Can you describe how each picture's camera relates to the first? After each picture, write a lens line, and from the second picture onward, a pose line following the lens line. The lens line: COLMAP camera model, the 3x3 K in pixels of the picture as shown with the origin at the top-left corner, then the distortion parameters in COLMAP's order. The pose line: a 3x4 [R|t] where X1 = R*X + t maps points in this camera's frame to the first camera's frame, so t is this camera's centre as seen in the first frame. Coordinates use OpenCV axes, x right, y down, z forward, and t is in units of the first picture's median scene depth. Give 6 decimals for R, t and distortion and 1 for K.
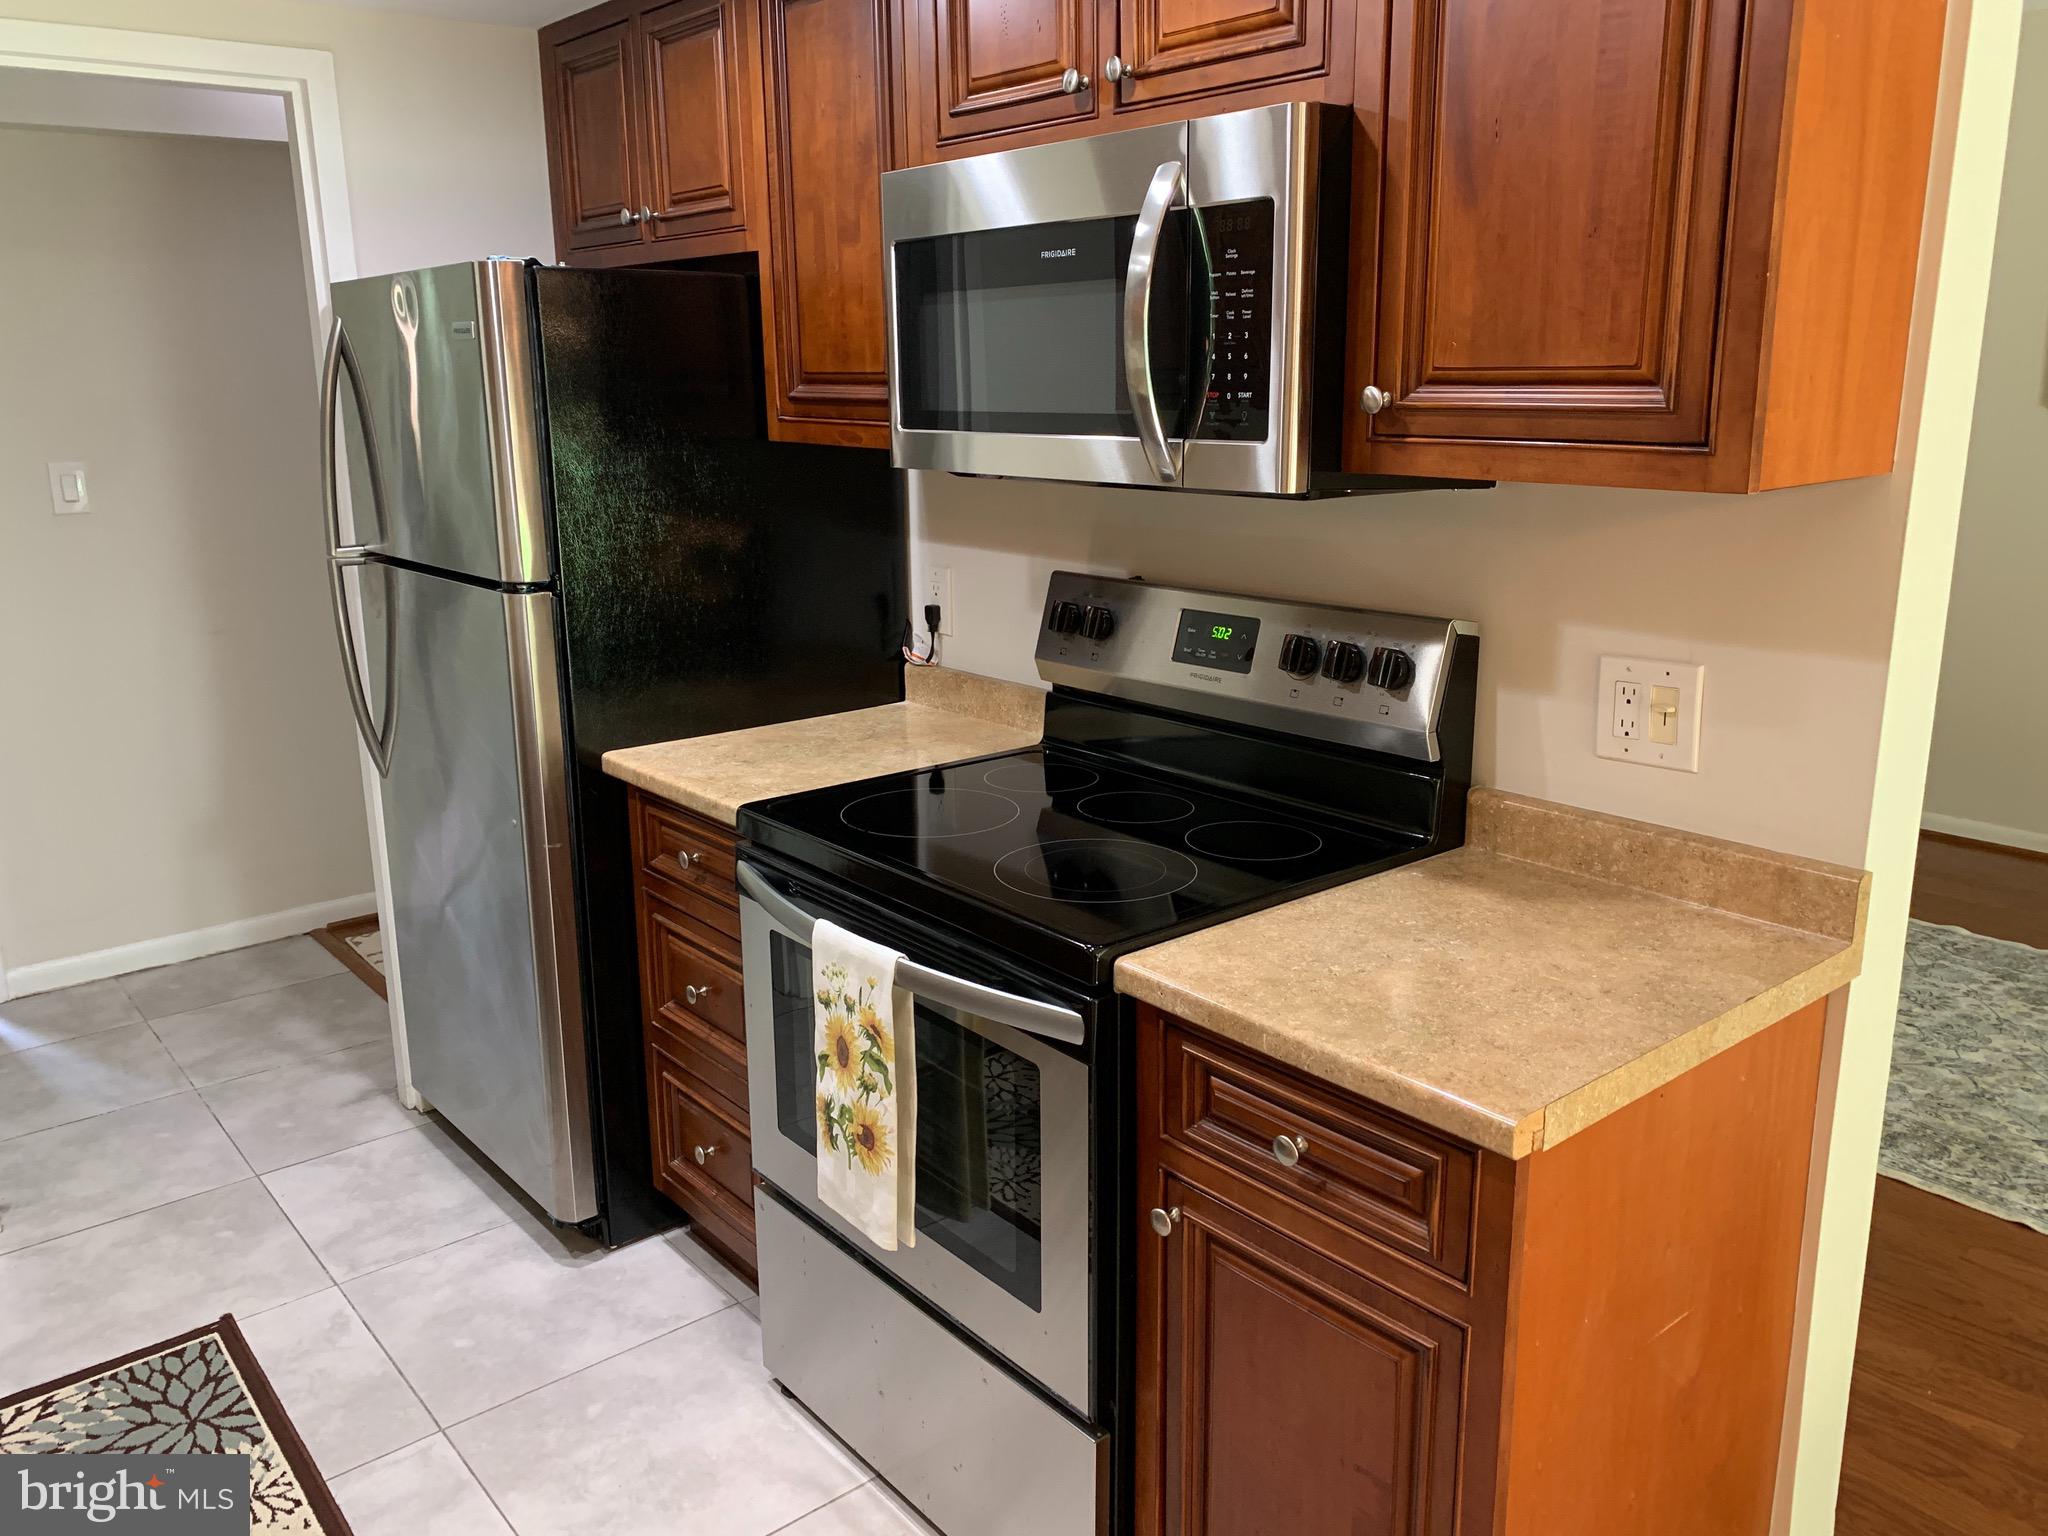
lens RADIAL K [[1570.1, 0, 1010.1], [0, 1570.1, 748.6], [0, 0, 1]] dist [0.023250, -0.031067]
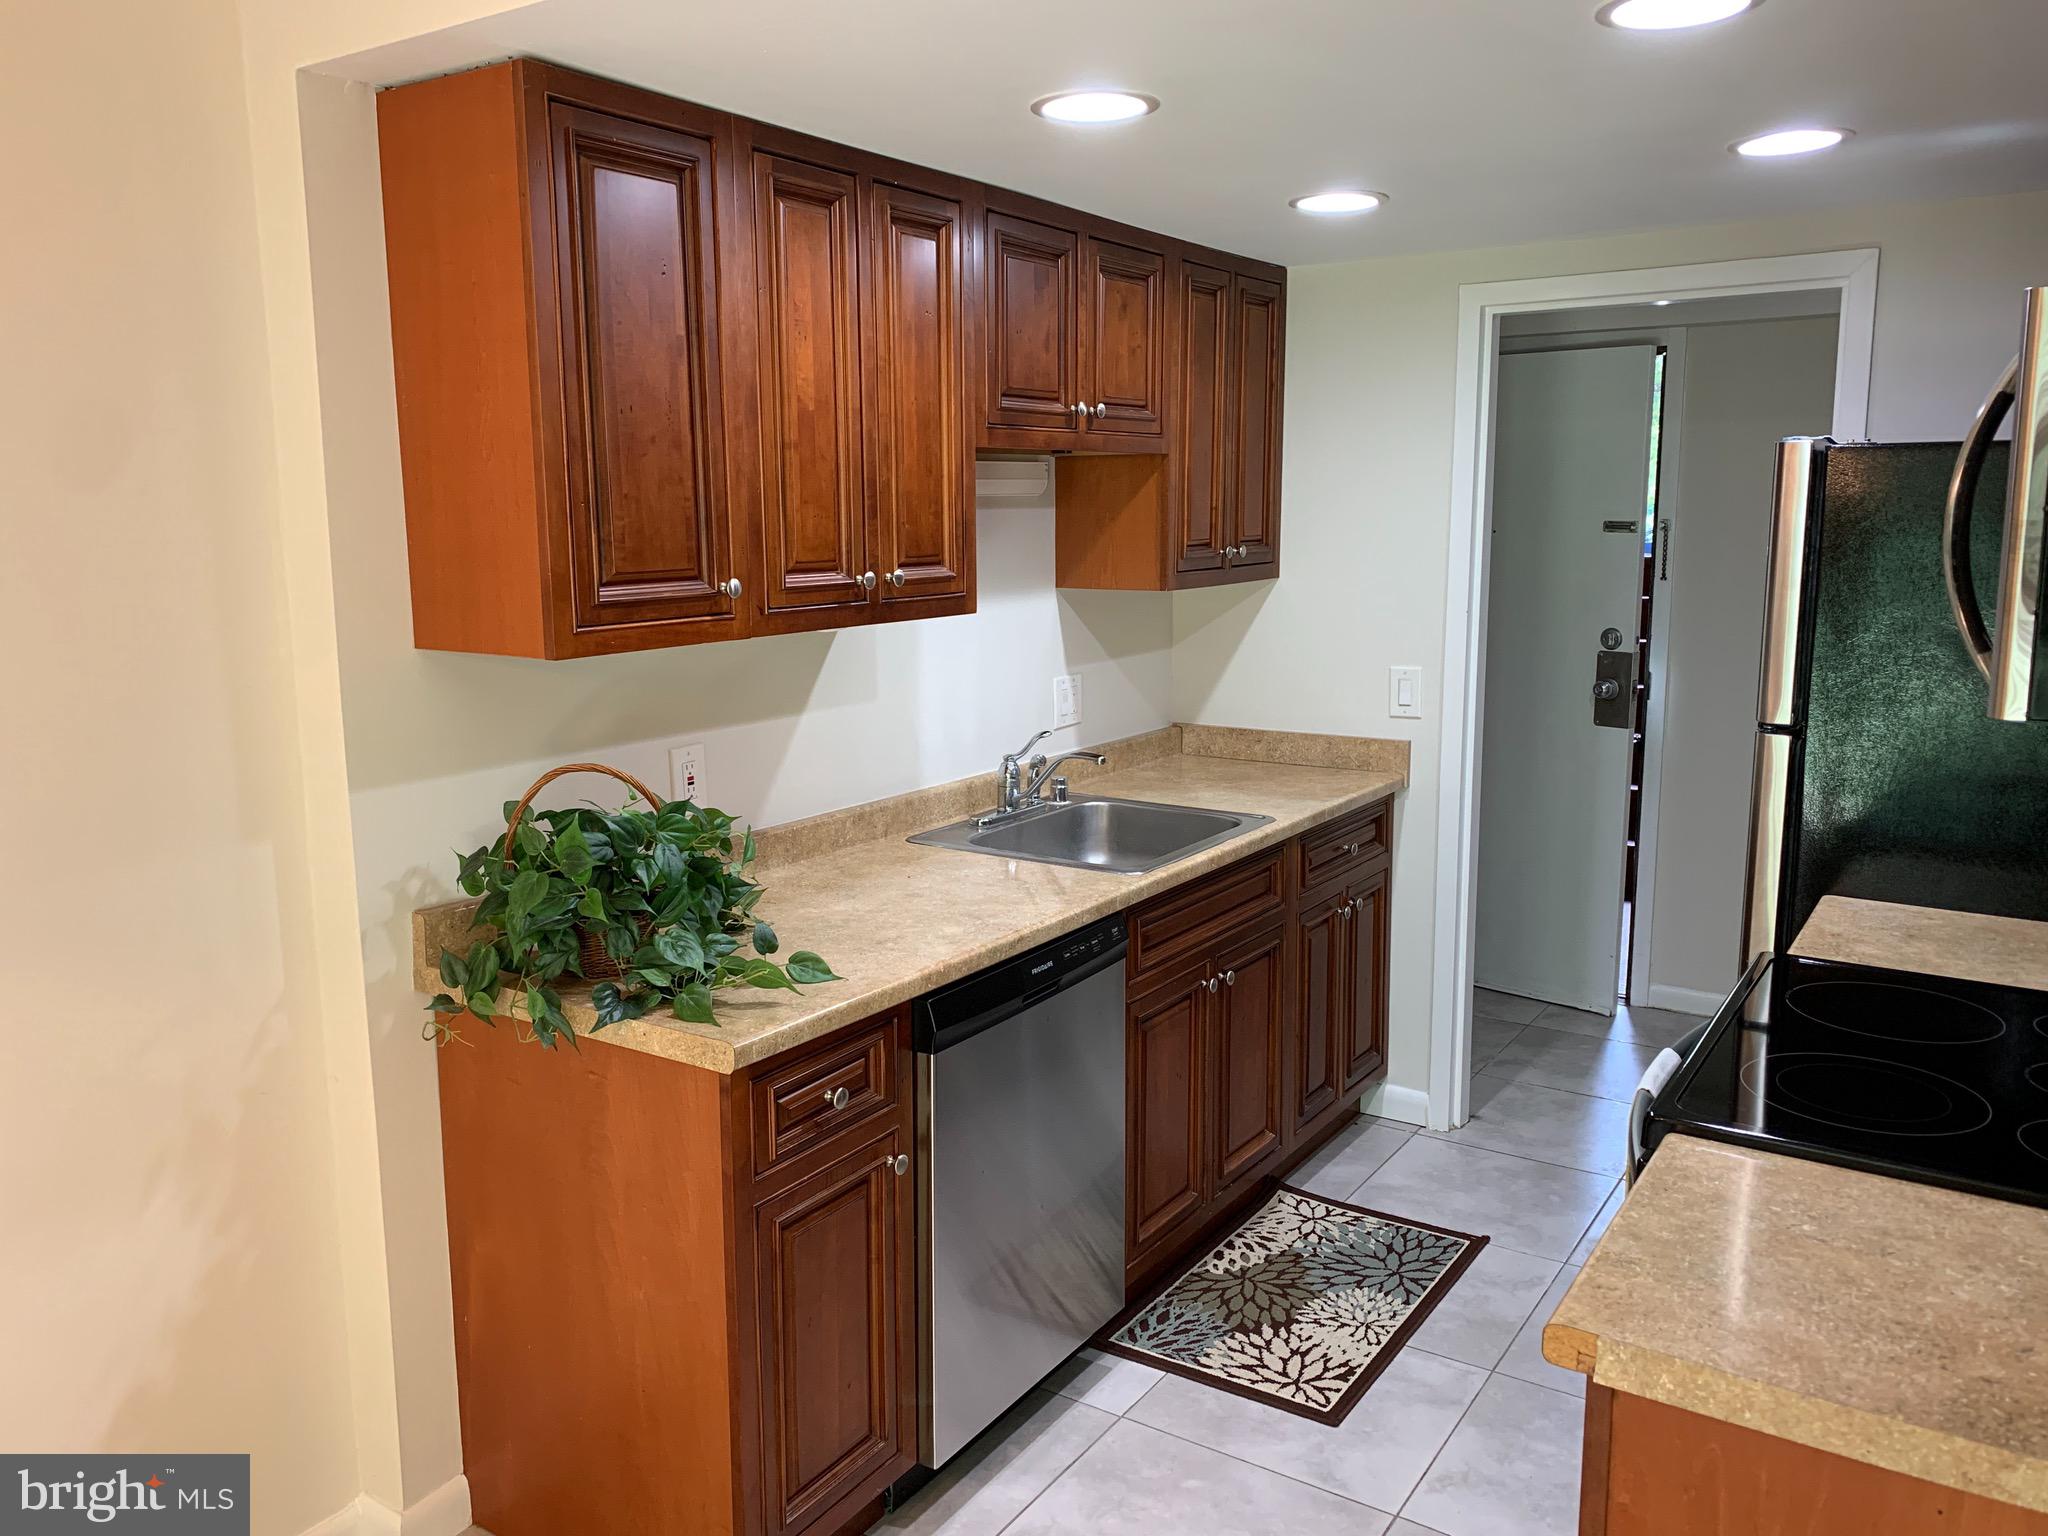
lens RADIAL K [[1570.1, 0, 1012.6], [0, 1570.1, 764.5], [0, 0, 1]] dist [0.023250, -0.031067]
pose [[0.284540, 0.168064, -0.943818, 0.664565], [-0.224020, 0.968912, 0.104995, -0.083186], [0.932122, 0.181559, 0.313344, 0.178582]]
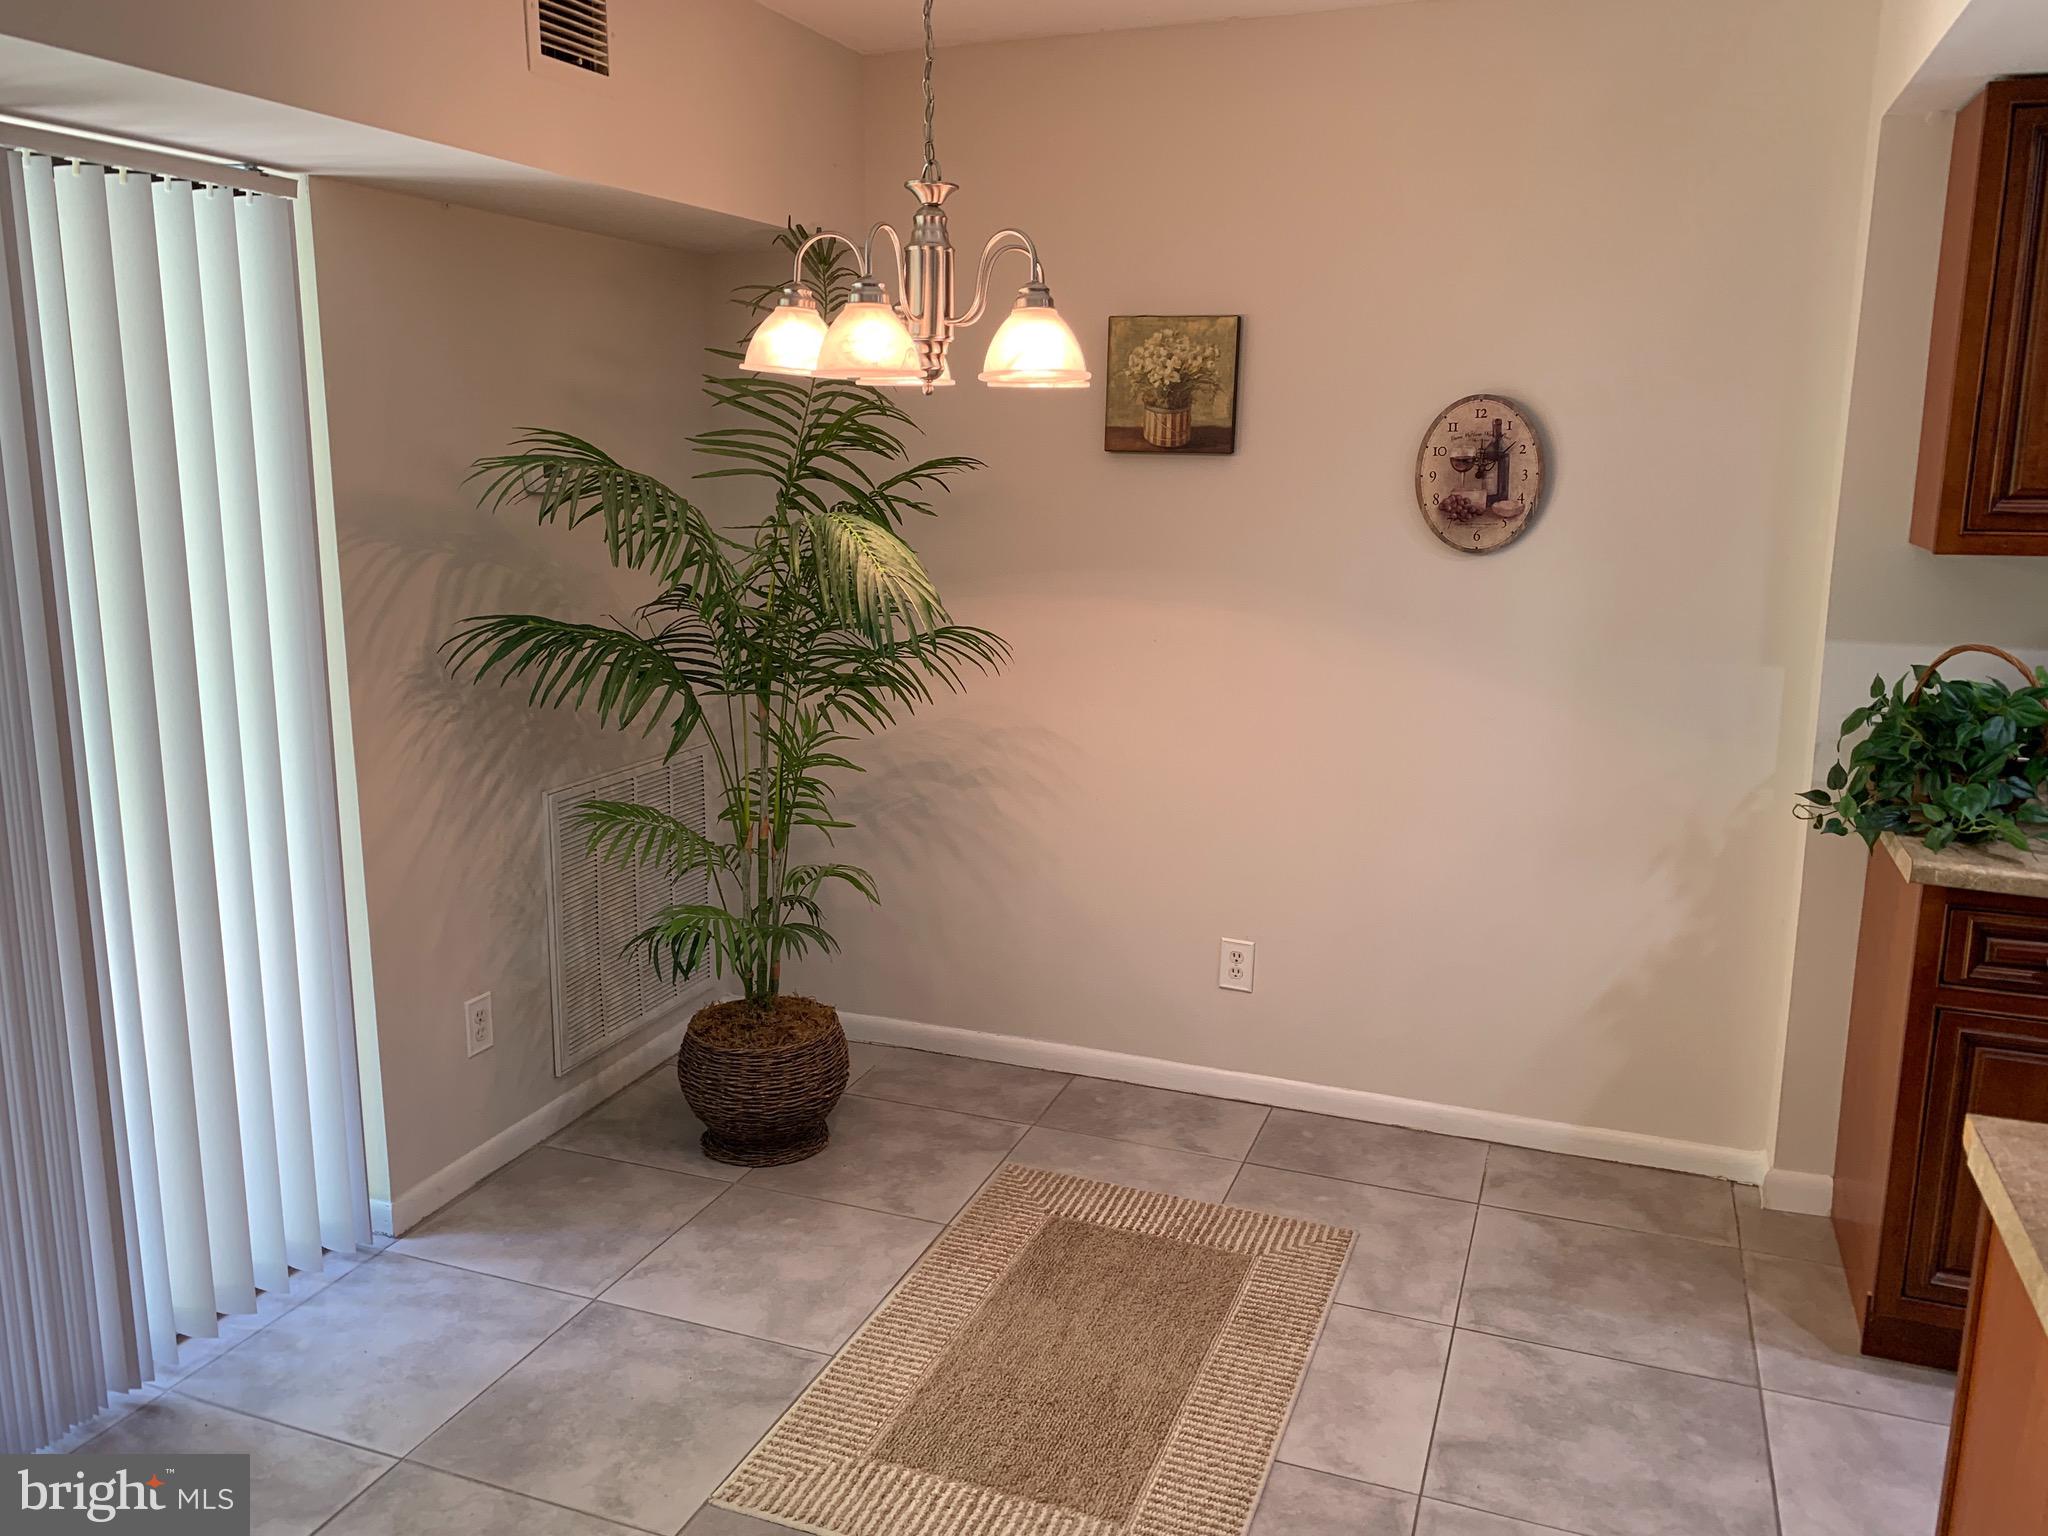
lens RADIAL K [[1570.1, 0, 1024.9], [0, 1570.1, 762.5], [0, 0, 1]] dist [0.023250, -0.031067]
pose [[-0.872890, 0.109820, -0.475397, 0.909999], [-0.106981, 0.907553, 0.406081, -0.268123], [0.476044, 0.405323, -0.780446, 0.934066]]
